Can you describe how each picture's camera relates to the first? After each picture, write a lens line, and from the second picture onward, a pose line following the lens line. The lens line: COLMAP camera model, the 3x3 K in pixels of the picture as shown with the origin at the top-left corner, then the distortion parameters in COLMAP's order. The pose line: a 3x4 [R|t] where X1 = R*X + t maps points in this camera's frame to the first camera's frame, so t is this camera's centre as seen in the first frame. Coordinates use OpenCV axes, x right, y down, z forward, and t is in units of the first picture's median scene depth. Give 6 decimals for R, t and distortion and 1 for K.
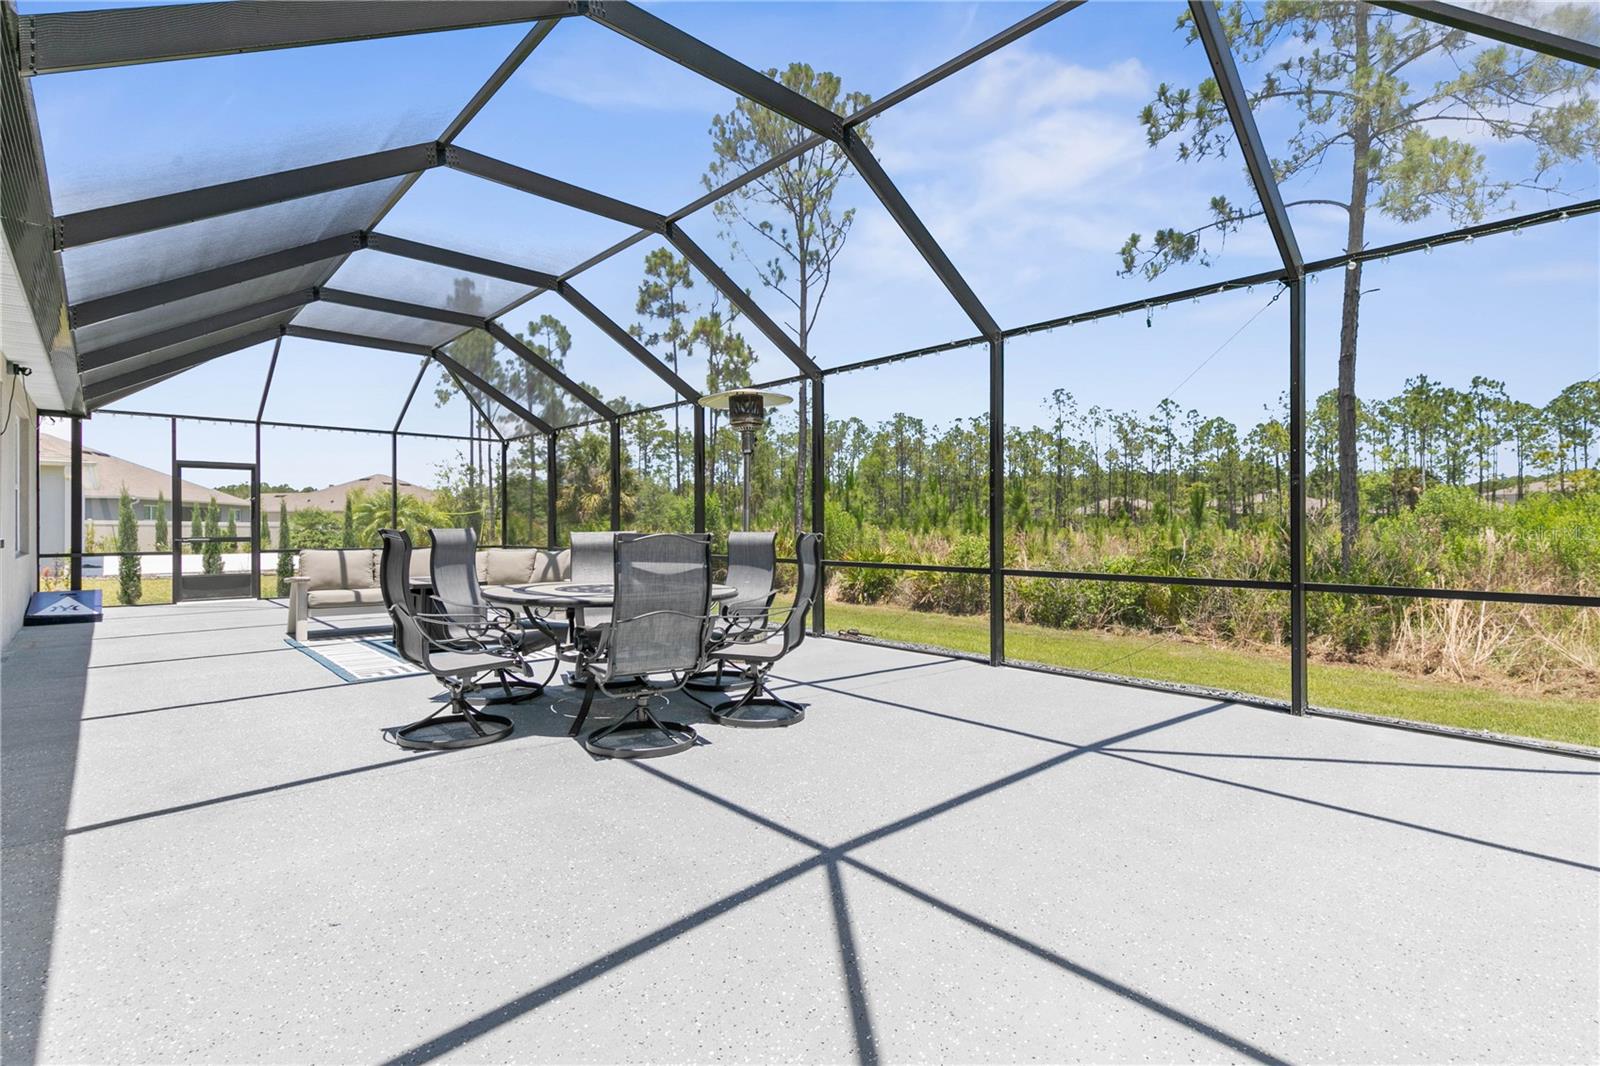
lens RADIAL K [[729.3, 0, 803.0], [0, 729.3, 528.7], [0, 0, 1]] dist [-0.001804, -0.000471]
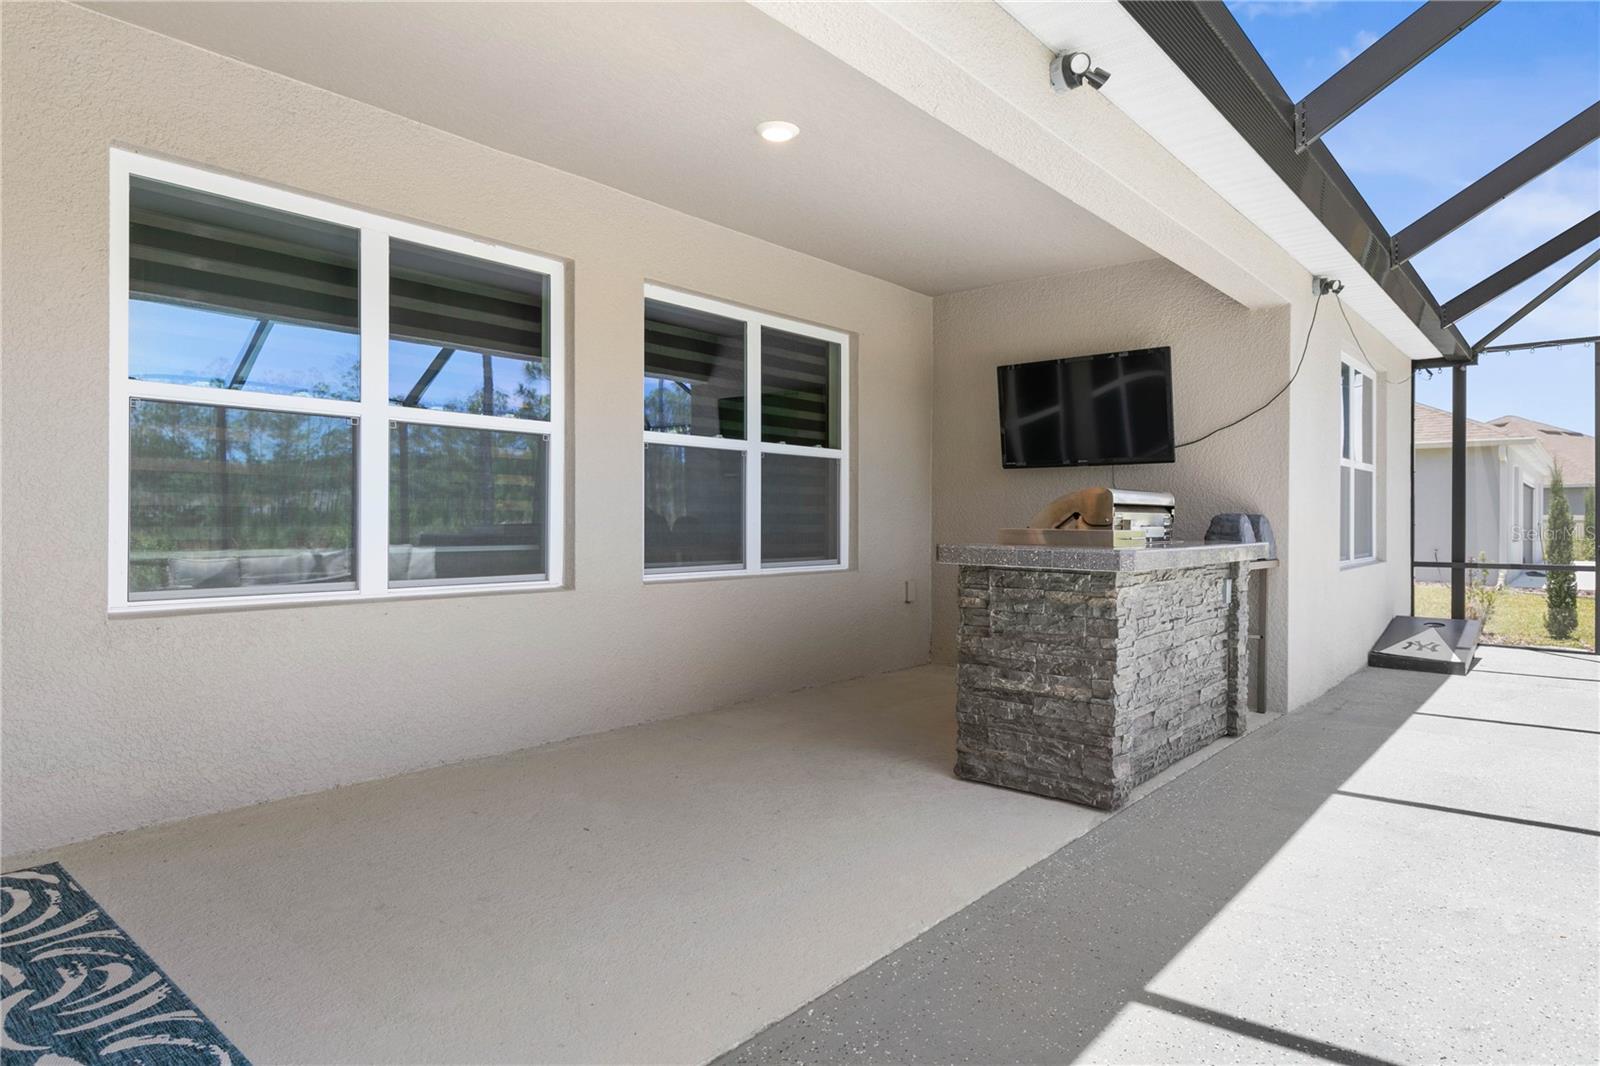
lens RADIAL K [[943.6, 0, 801.5], [0, 943.6, 527.5], [0, 0, 1]] dist [-0.007280, -0.001464]
pose [[0.111487, 0.003102, -0.993761, -0.190908], [-0.001812, 0.999994, 0.002918, -0.000838], [0.993764, 0.001475, 0.111492, 0.292054]]
